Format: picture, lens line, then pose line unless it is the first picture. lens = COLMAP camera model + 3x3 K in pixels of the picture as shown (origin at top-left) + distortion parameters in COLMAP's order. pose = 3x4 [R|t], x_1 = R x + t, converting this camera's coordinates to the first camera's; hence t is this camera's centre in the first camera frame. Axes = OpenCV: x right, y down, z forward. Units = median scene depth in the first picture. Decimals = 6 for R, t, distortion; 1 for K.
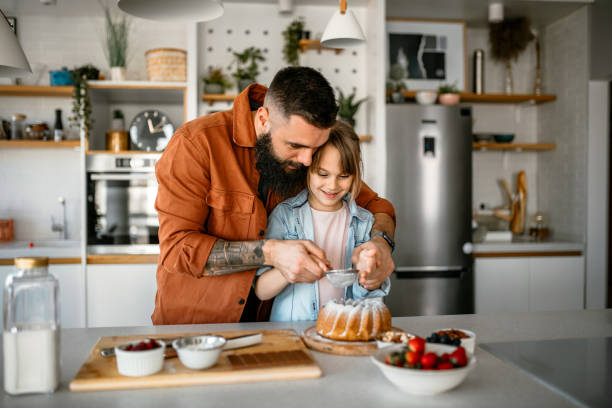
lens RADIAL K [[592.3, 0, 302.2], [0, 592.3, 202.1], [0, 0, 1]] dist [-0.064377, 0.113228]
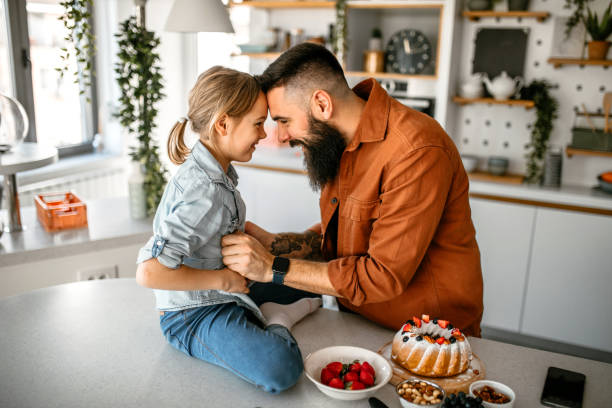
lens RADIAL K [[592.3, 0, 302.2], [0, 592.3, 202.1], [0, 0, 1]] dist [-0.064377, 0.113228]
pose [[0.838085, 0.159961, -0.521562, 0.135835], [-0.041111, 0.971846, 0.232001, -0.094095], [0.543989, -0.172994, 0.821066, 0.070712]]
